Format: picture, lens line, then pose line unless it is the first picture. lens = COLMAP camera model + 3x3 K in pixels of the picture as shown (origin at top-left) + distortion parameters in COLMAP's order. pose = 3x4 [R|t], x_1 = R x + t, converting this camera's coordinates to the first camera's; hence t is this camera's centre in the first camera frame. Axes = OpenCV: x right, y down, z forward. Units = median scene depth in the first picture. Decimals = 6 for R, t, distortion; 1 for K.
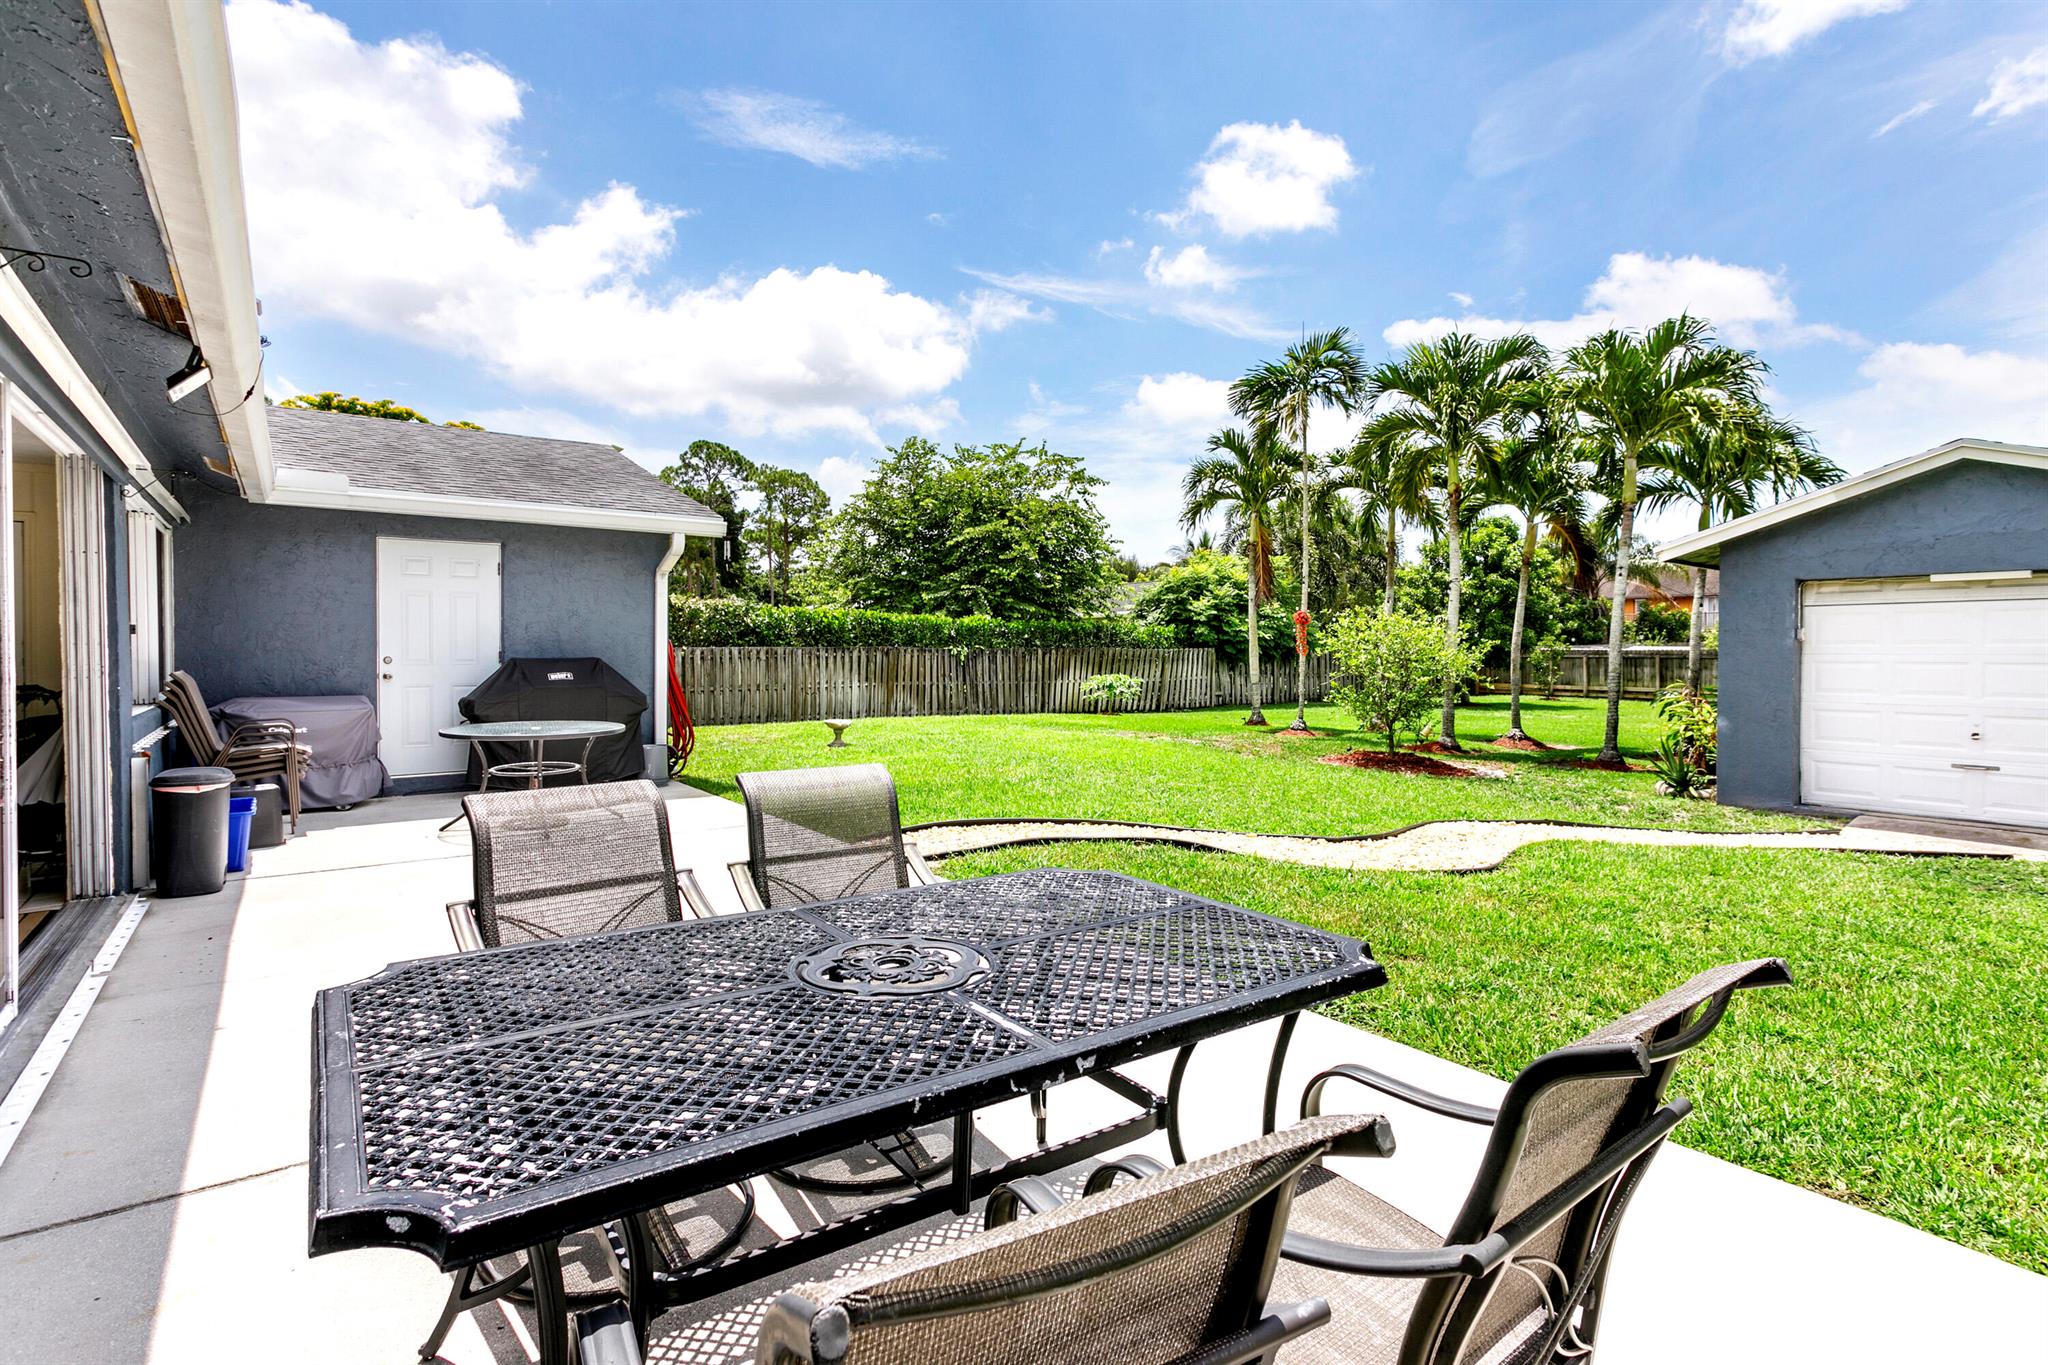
lens RADIAL K [[971.7, 0, 1035.0], [0, 971.7, 676.0], [0, 0, 1]] dist [-0.001446, 0.001964]
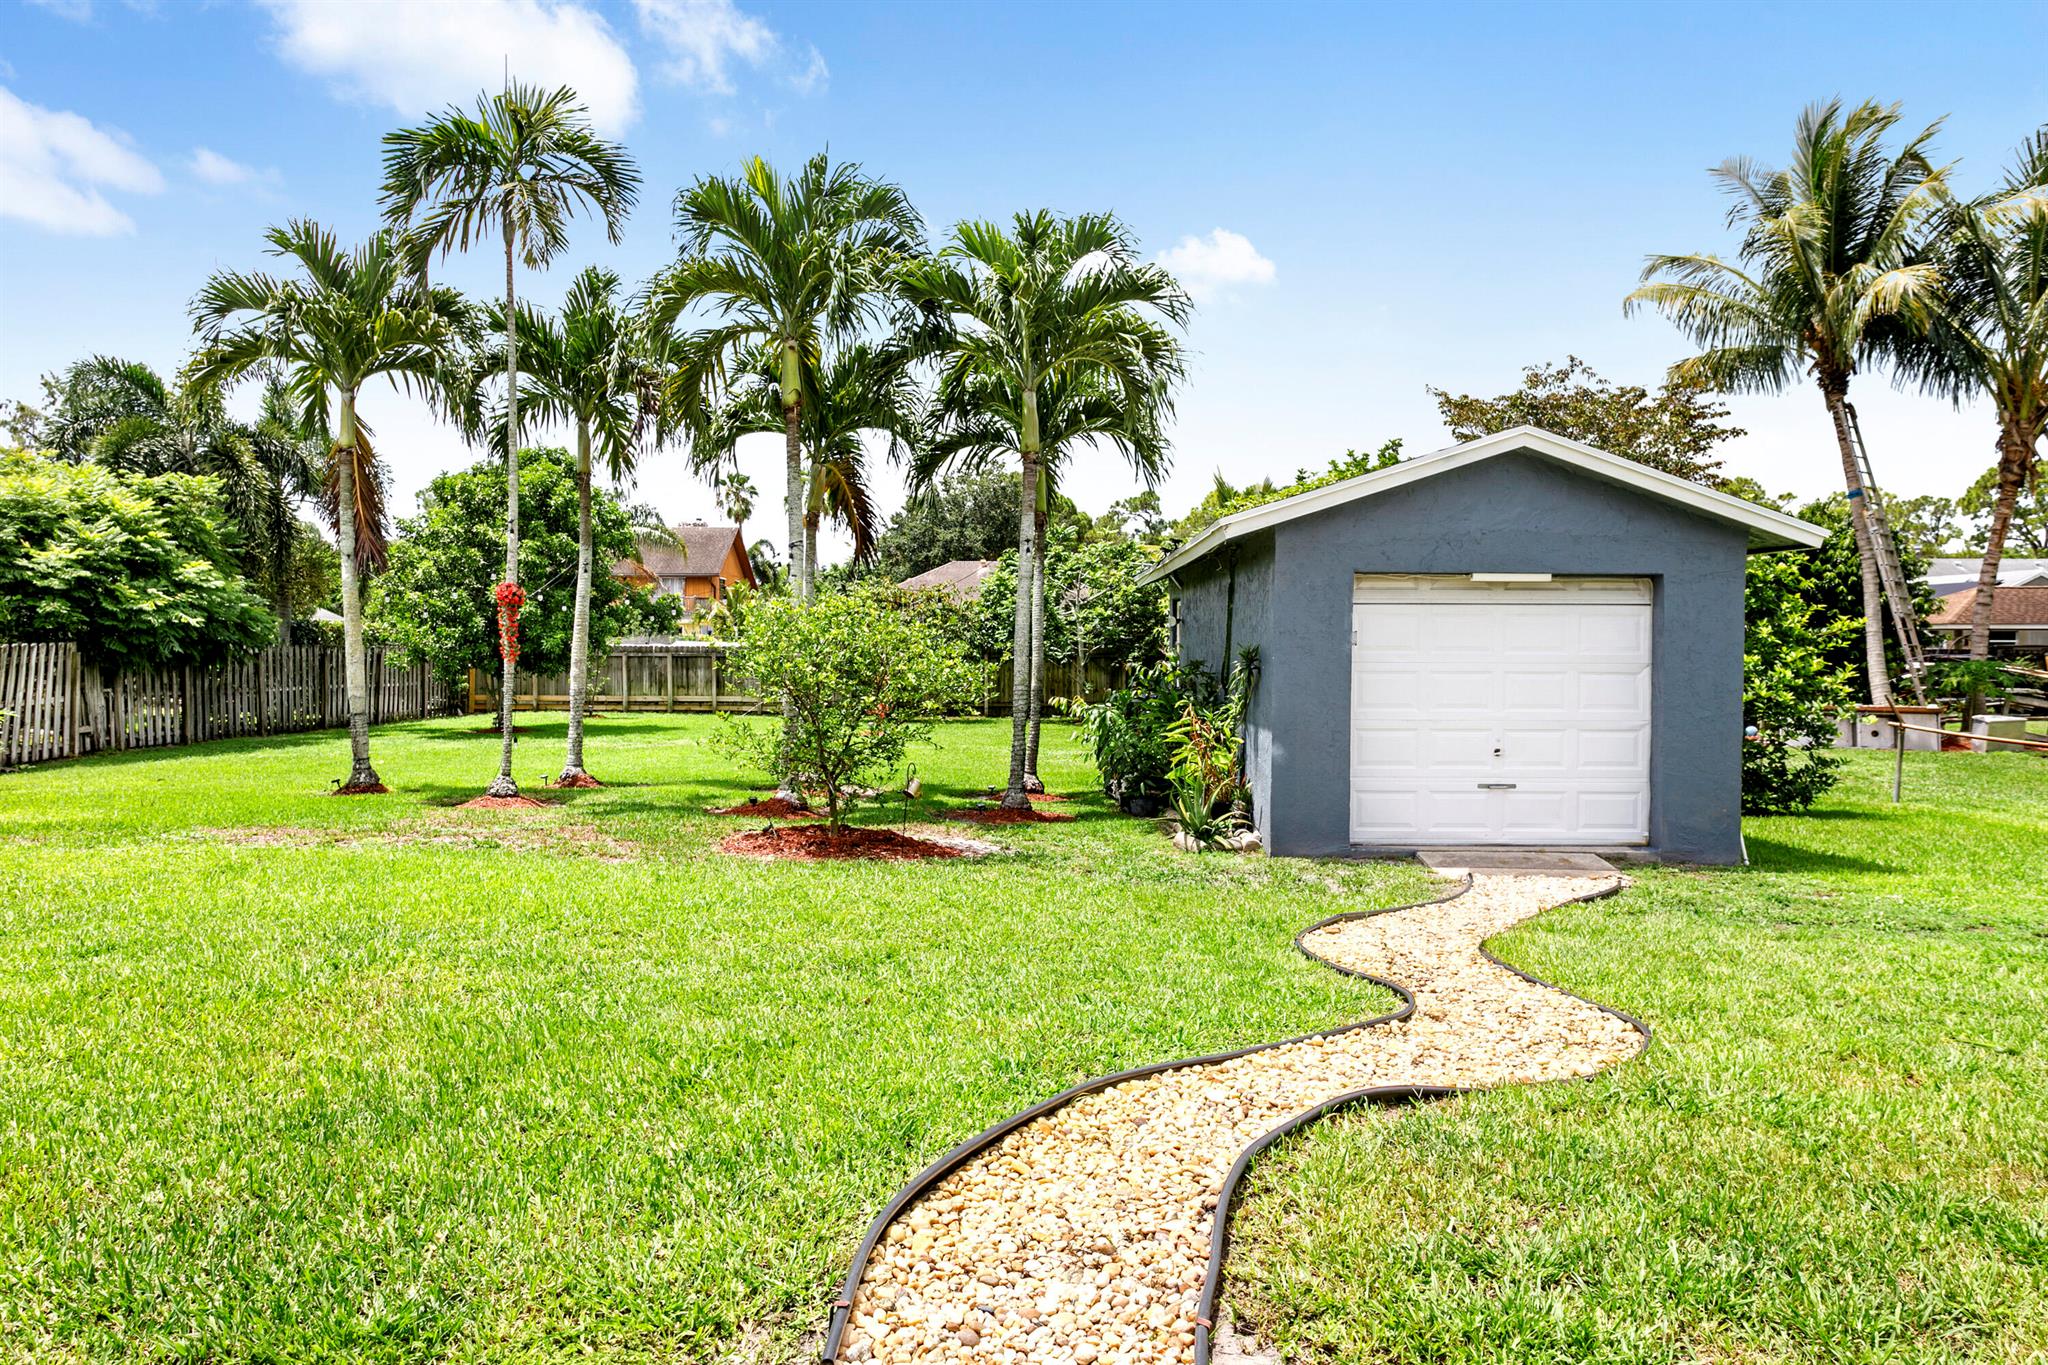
lens RADIAL K [[1382.6, 0, 1030.7], [0, 1382.6, 684.1], [0, 0, 1]] dist [0.003478, -0.000071]
pose [[0.608758, -0.019826, 0.793108, -0.116019], [0.017070, 0.999784, 0.011889, -0.008759], [-0.793172, 0.006301, 0.608965, 0.195519]]
